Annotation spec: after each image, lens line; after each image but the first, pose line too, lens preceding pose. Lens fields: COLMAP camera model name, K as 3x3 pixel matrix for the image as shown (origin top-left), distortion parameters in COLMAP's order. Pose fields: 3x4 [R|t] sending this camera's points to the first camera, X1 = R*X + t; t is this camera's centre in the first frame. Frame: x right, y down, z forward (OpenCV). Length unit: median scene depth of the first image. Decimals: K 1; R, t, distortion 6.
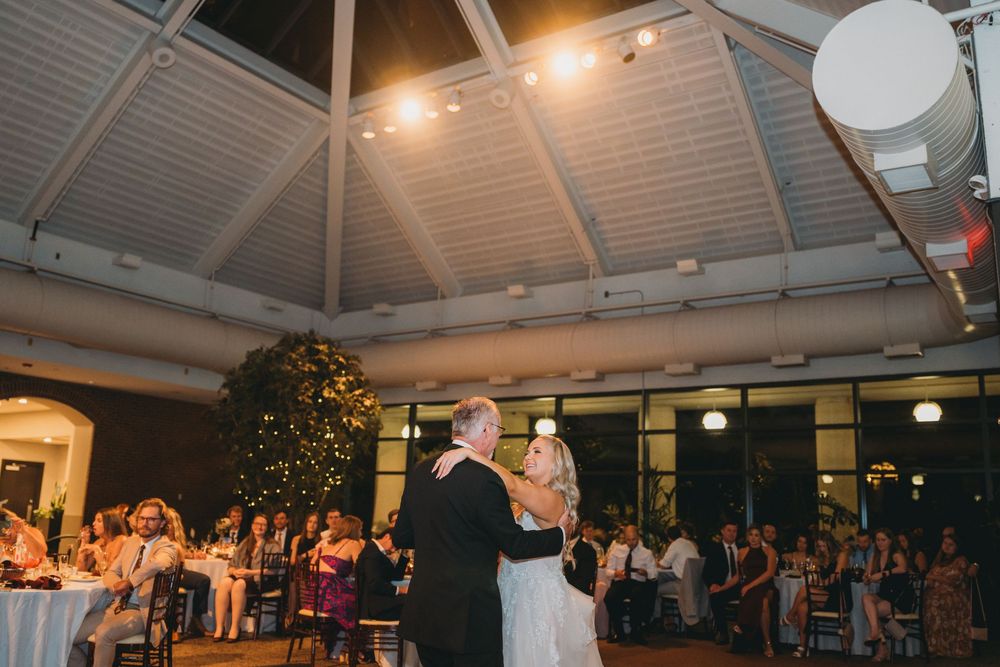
lens RADIAL K [[873.4, 0, 500.0], [0, 873.4, 333.5], [0, 0, 1]] dist [-0.008264, -0.006666]
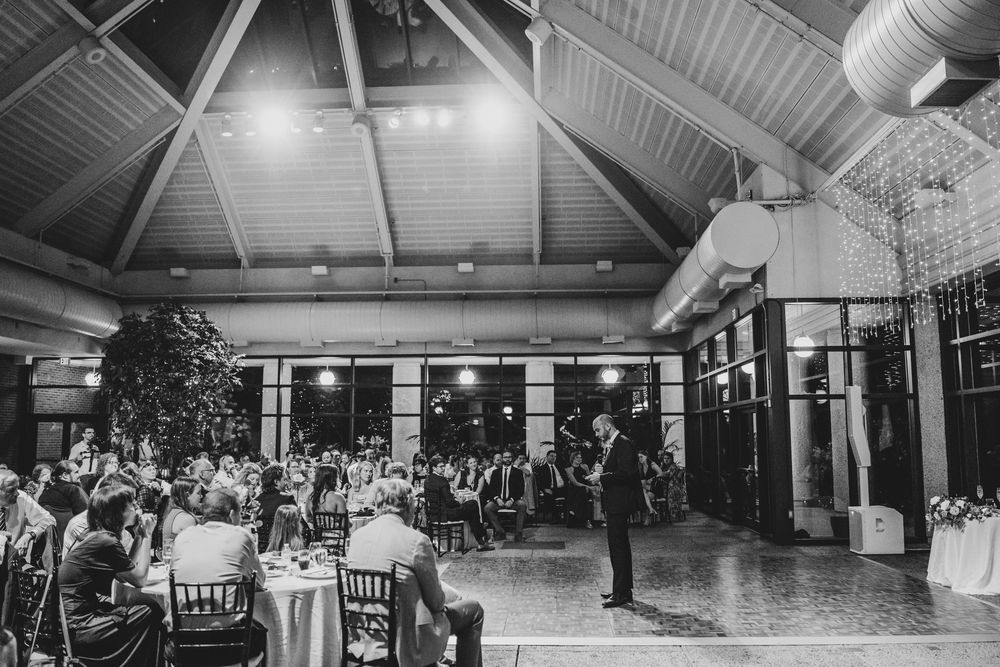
lens RADIAL K [[873.4, 0, 500.0], [0, 873.4, 333.5], [0, 0, 1]] dist [-0.008264, -0.006666]
pose [[0.877188, 0.044447, 0.478085, -0.365344], [-0.066842, 0.997315, 0.029923, -0.014625], [-0.475471, -0.058204, 0.877804, -0.234442]]
